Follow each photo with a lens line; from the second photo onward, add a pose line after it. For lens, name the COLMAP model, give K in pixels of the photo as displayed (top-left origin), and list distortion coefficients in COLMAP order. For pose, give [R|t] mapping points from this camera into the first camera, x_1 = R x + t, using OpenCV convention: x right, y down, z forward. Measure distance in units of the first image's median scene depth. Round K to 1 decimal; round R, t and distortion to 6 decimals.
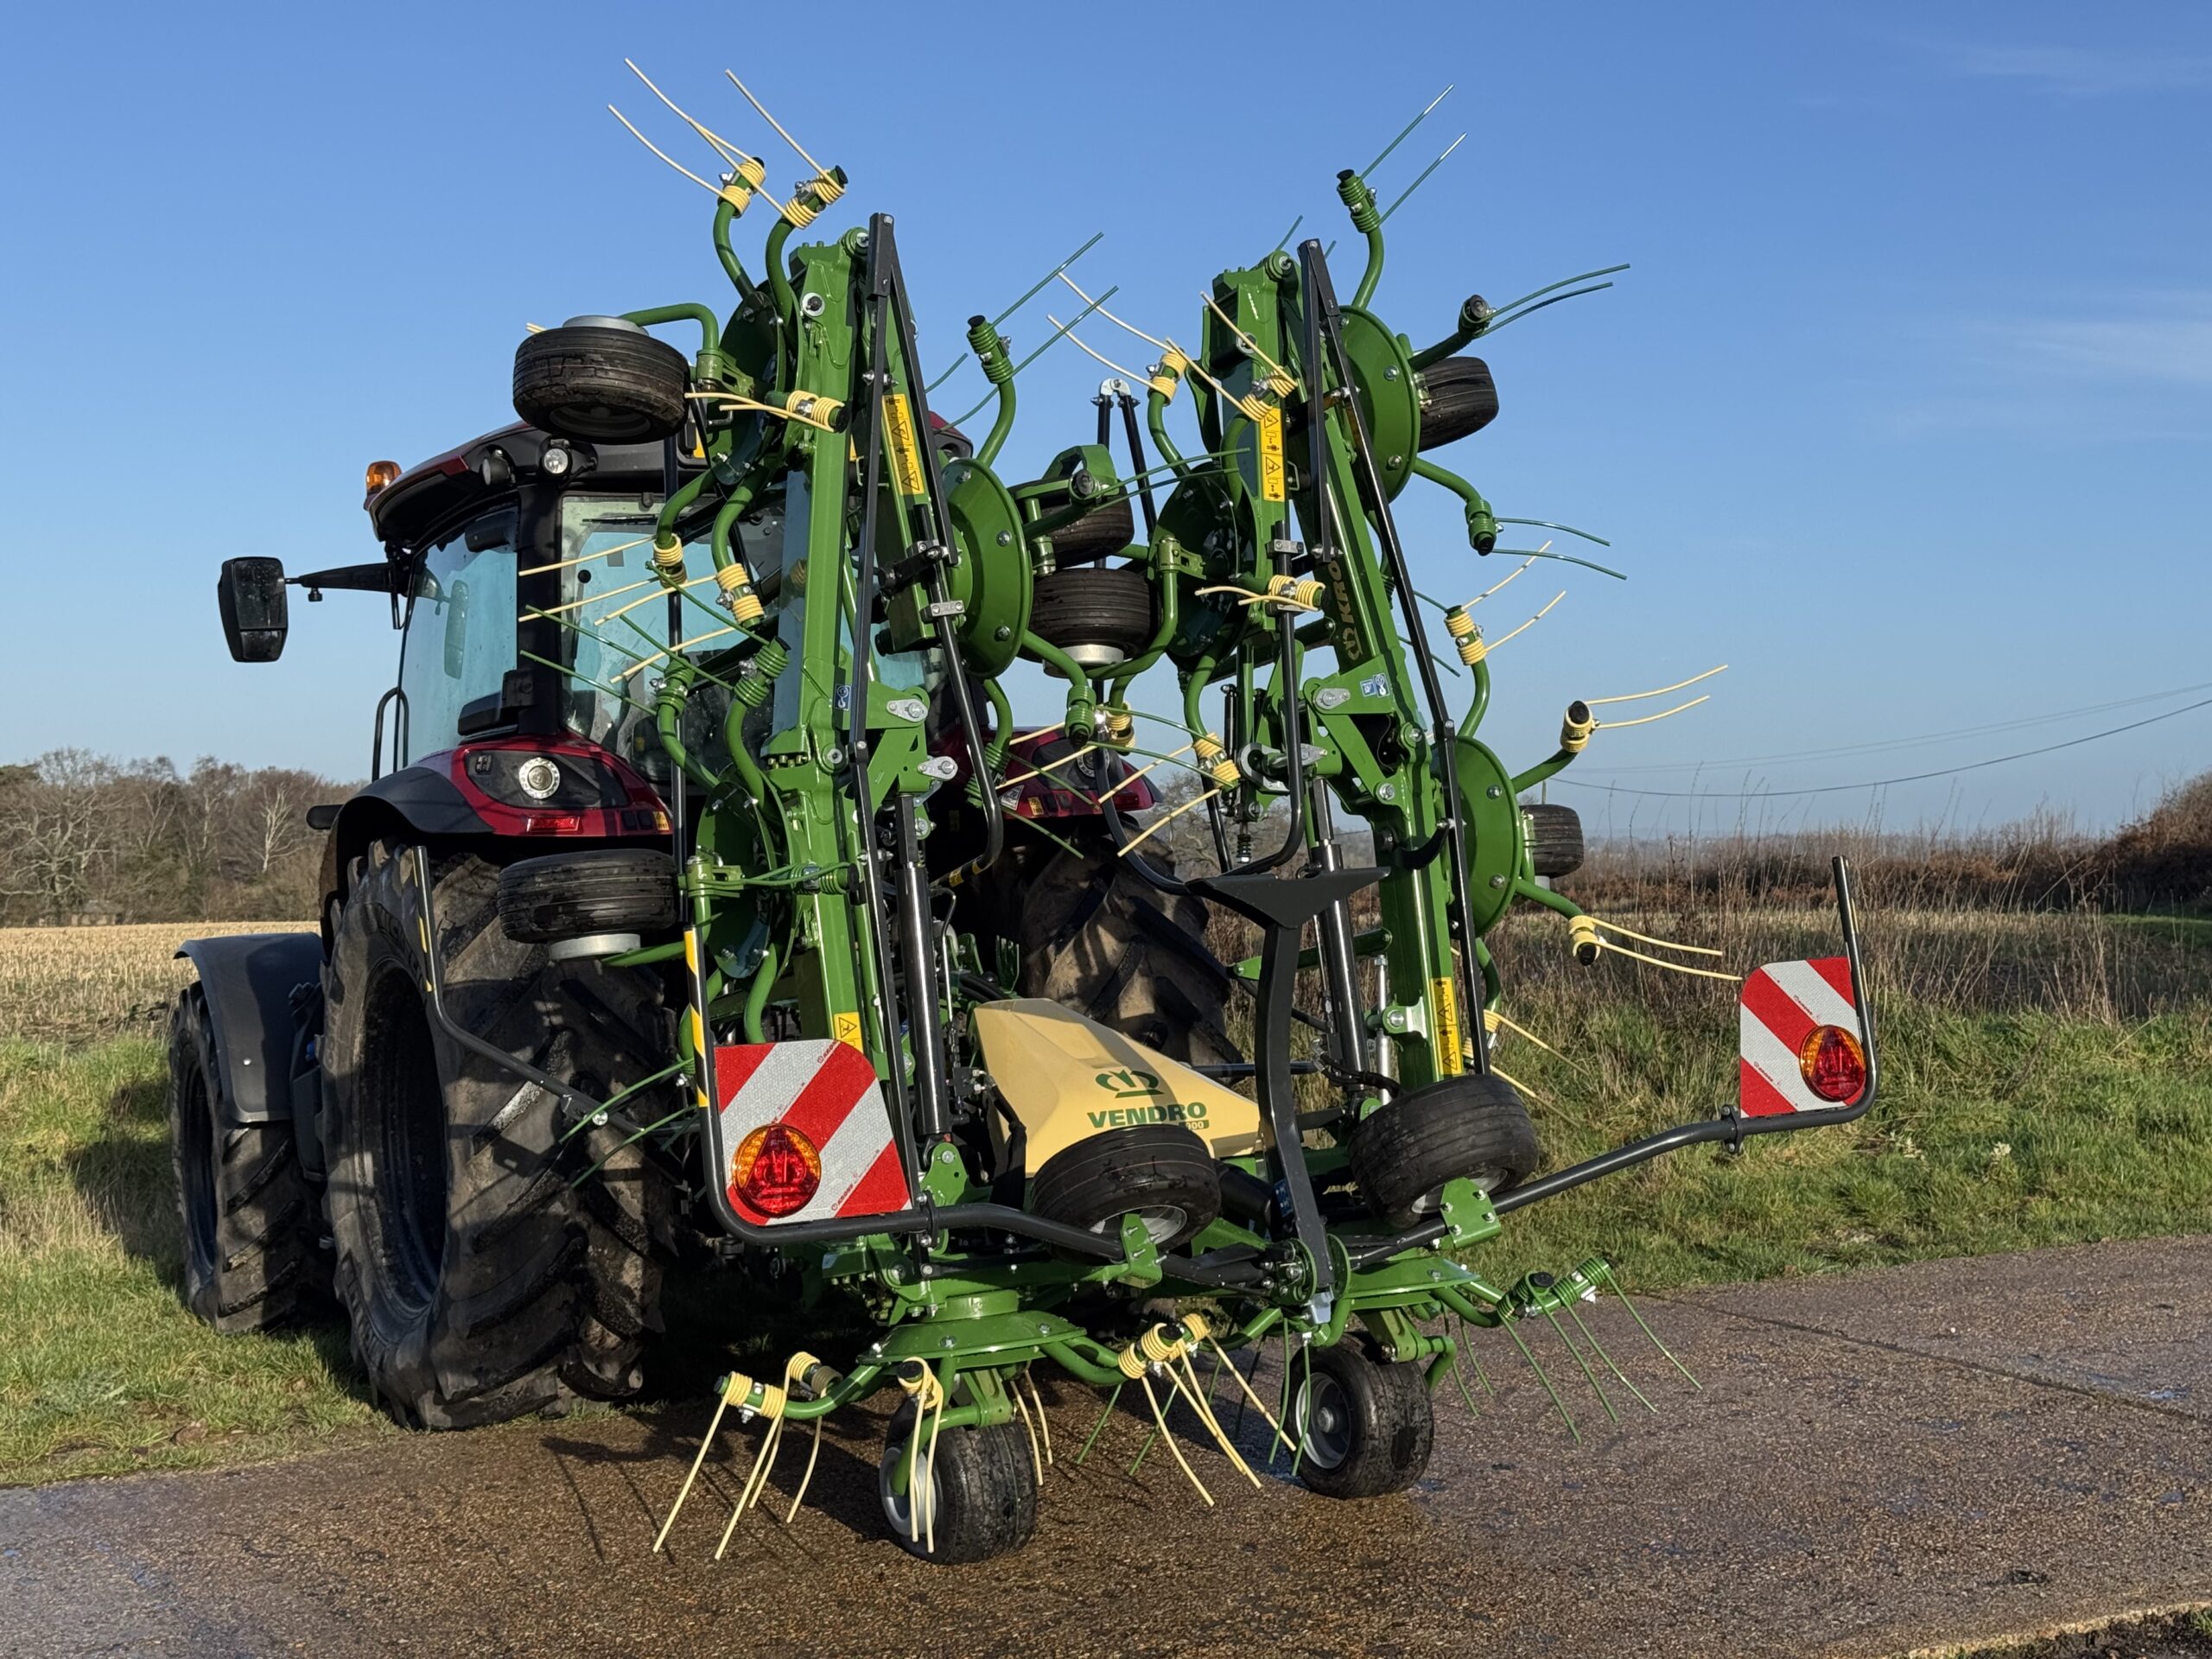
lens RADIAL K [[3156.2, 0, 1106.0], [0, 3156.2, 829.5], [0, 0, 1]] dist [0.104152, 0.022018]
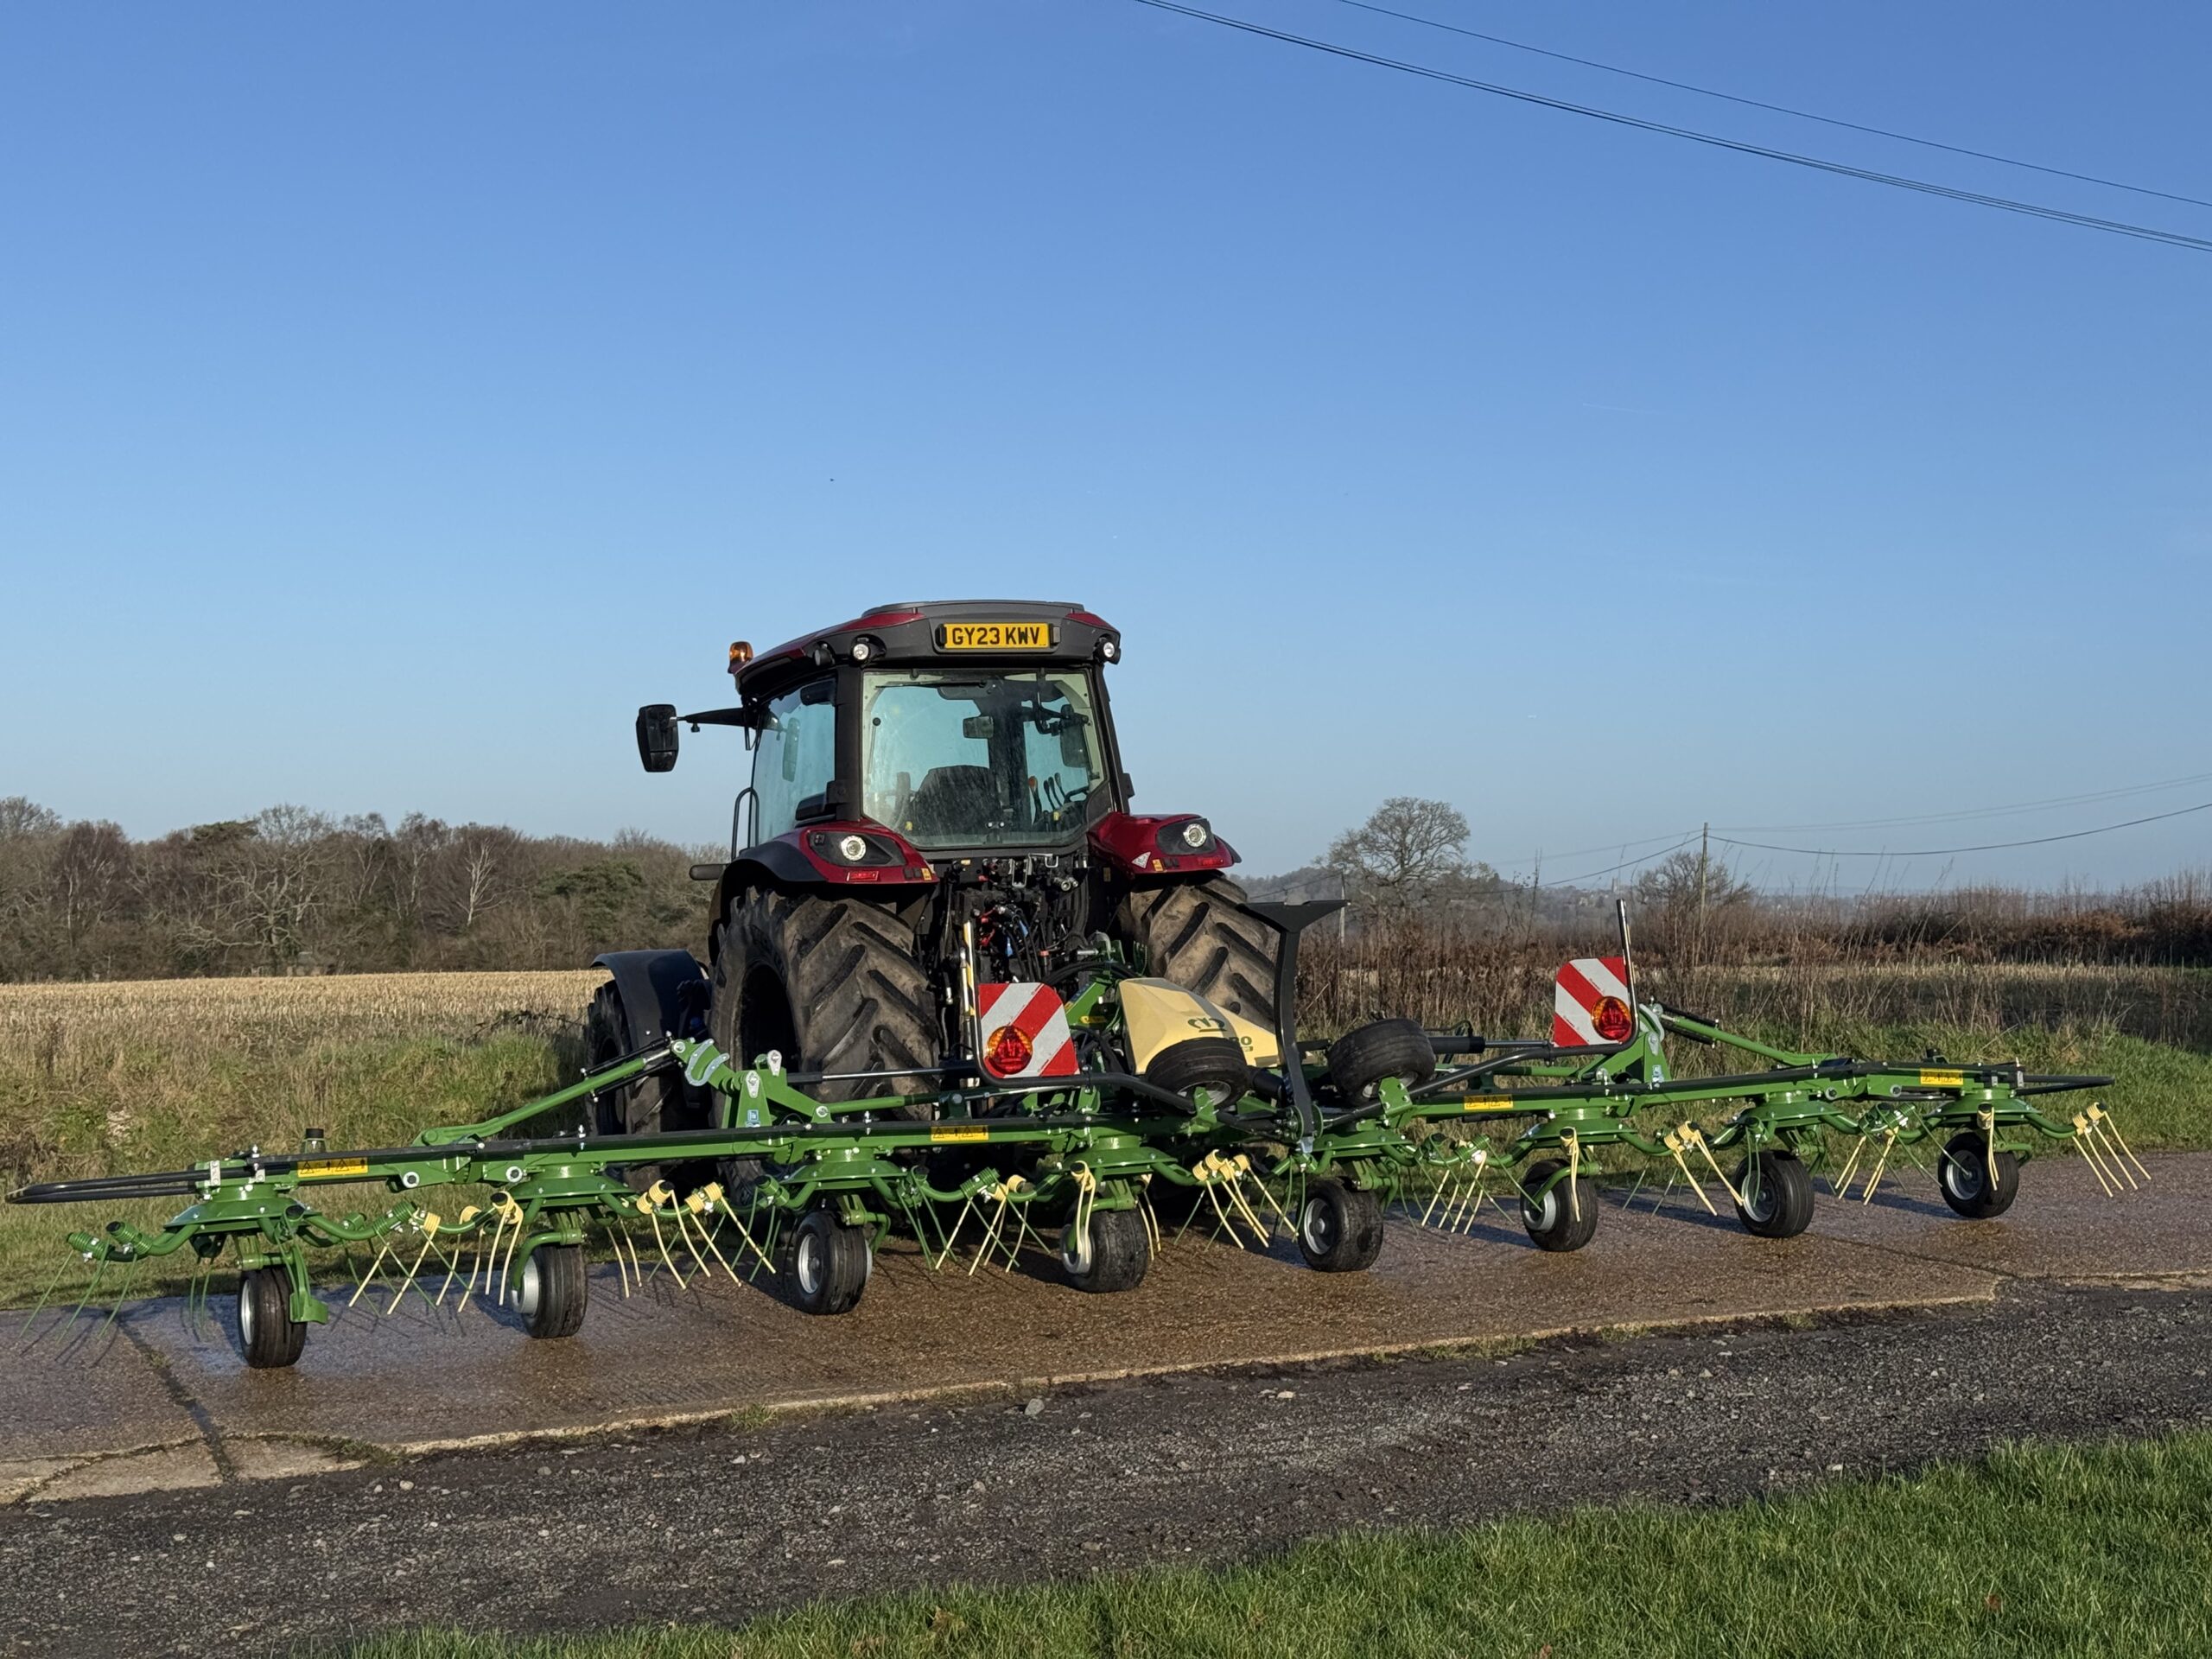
lens RADIAL K [[3156.2, 0, 1106.0], [0, 3156.2, 829.5], [0, 0, 1]] dist [0.104152, 0.022018]
pose [[0.998385, 0.001722, -0.056785, 0.040126], [-0.002732, 0.999839, -0.017714, 0.002134], [0.056746, 0.017841, 0.998229, -0.567824]]
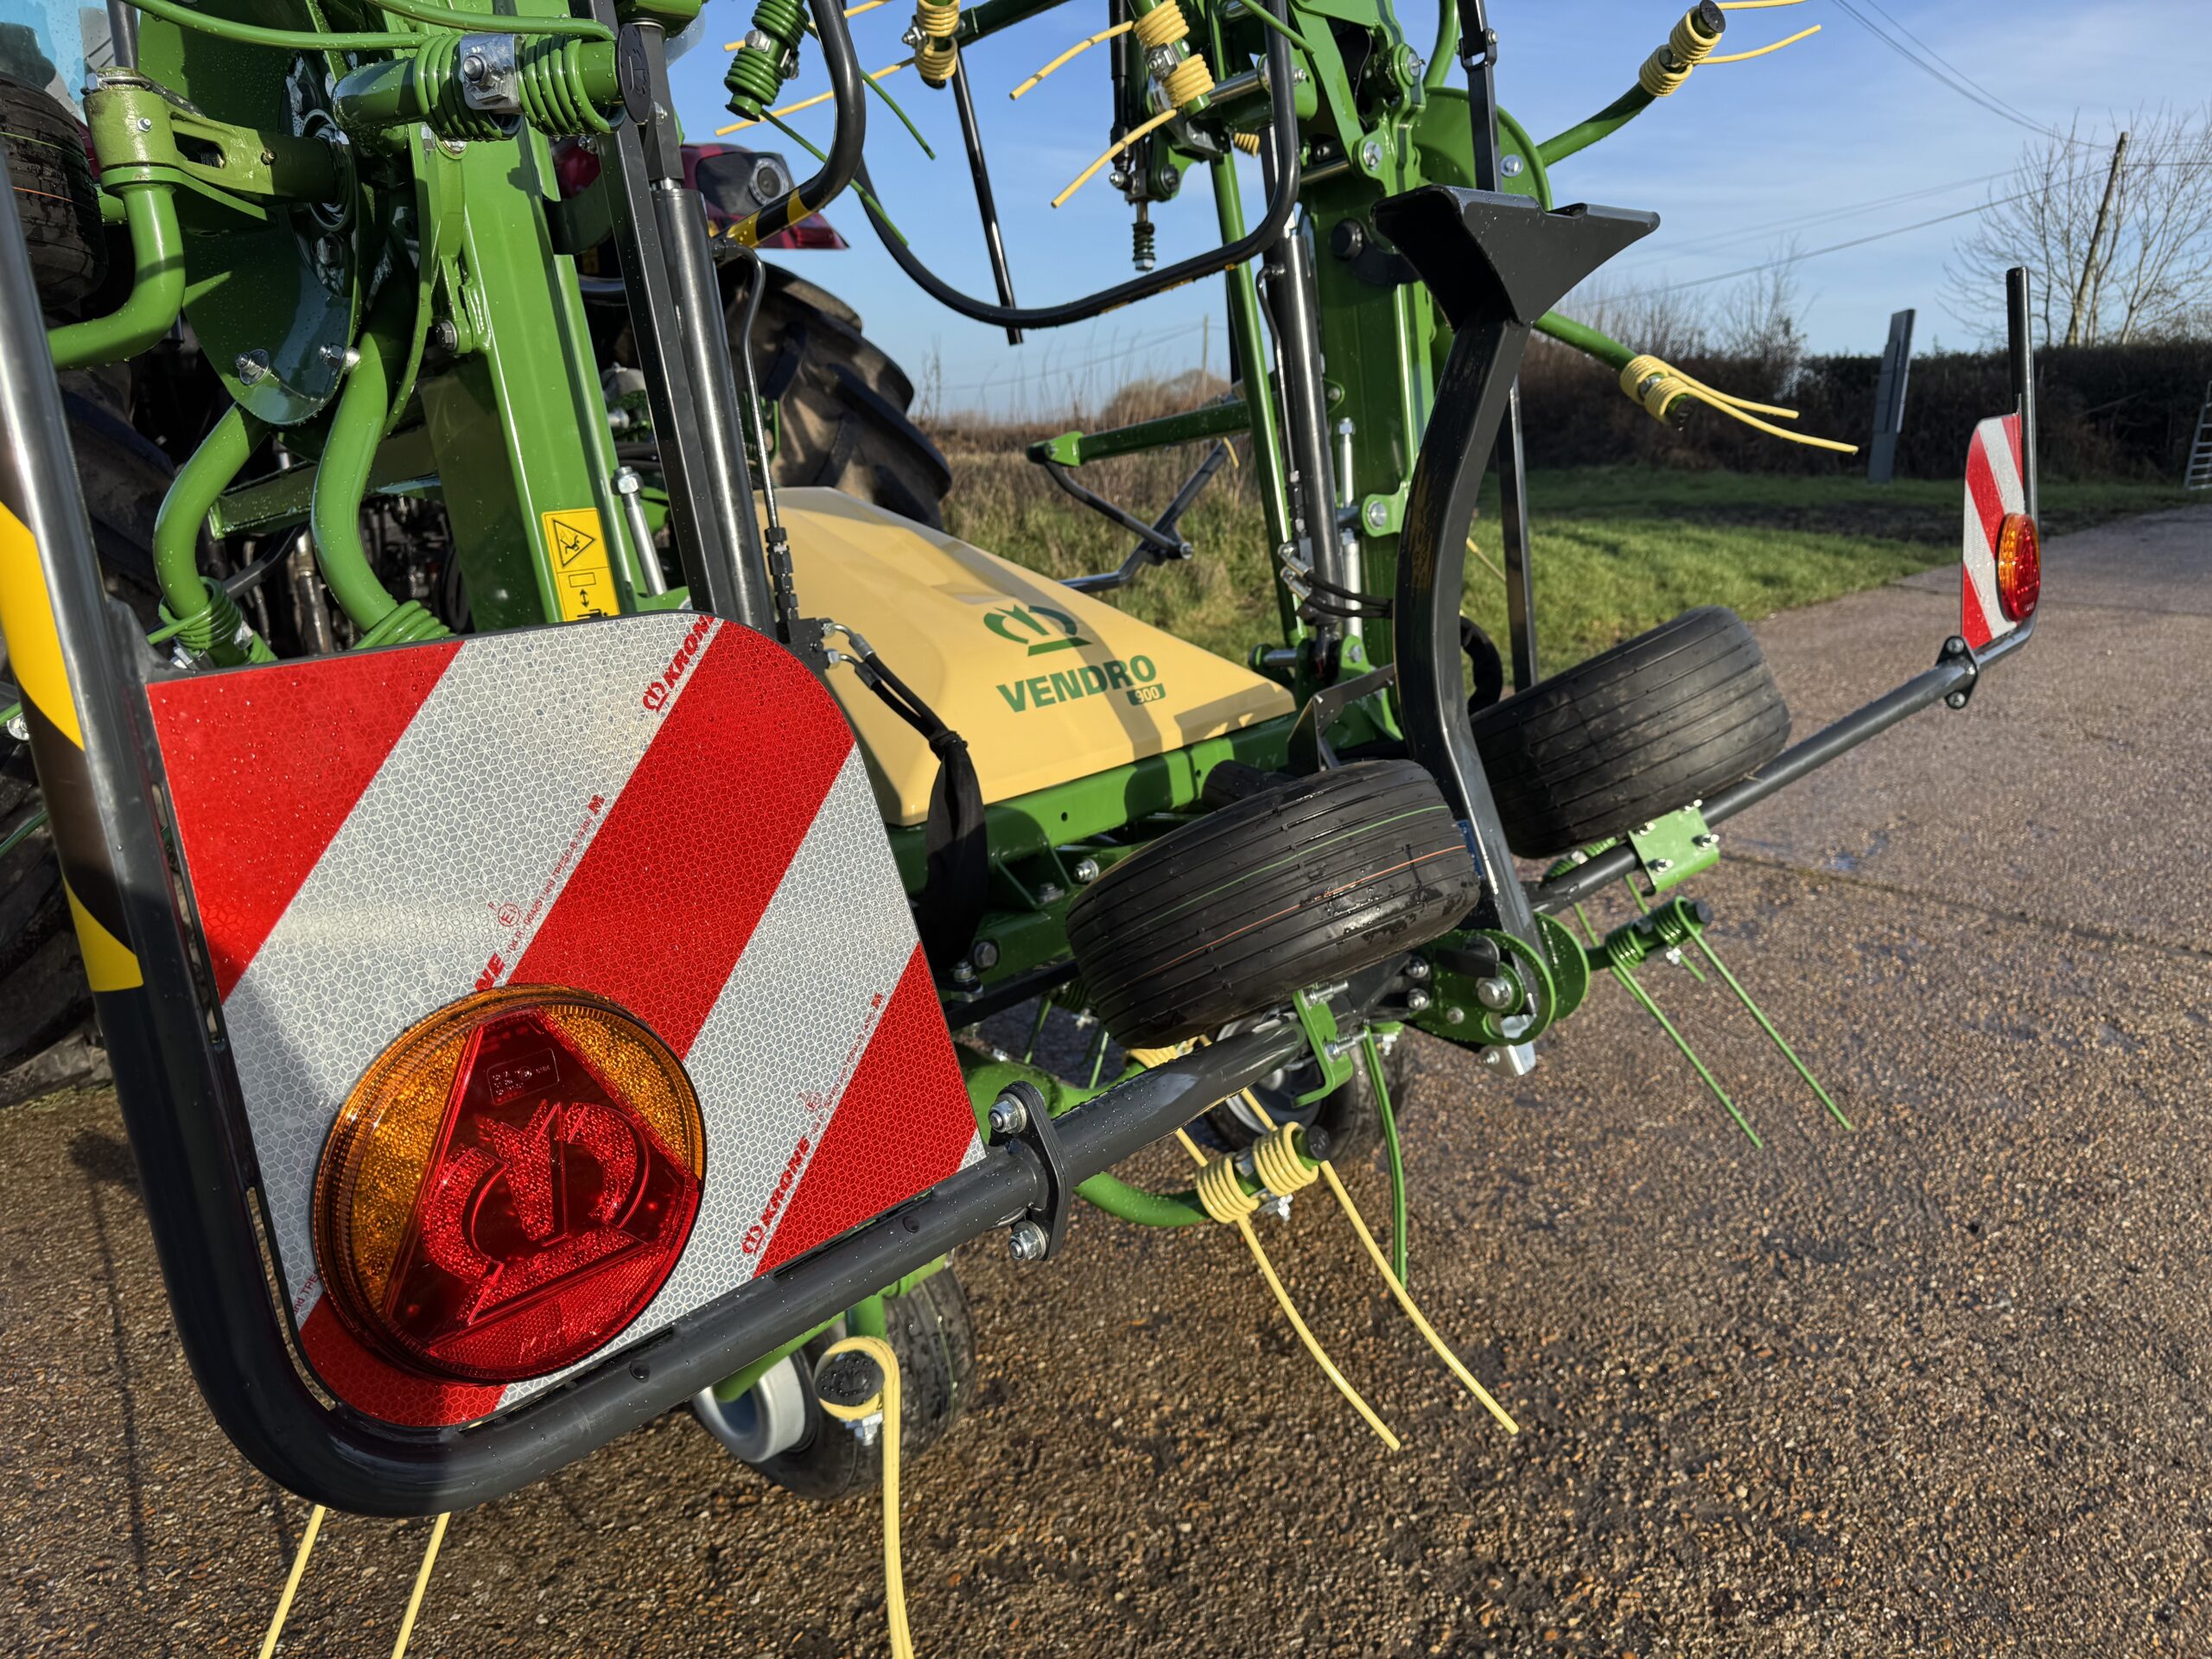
lens RADIAL K [[1565.3, 0, 1106.0], [0, 1565.3, 829.5], [0, 0, 1]] dist [0.101683, -0.152783]
pose [[0.944804, -0.071298, 0.319783, -0.056884], [-0.012776, 0.967275, 0.253407, 0.029403], [-0.327386, -0.243506, 0.912975, 0.508039]]
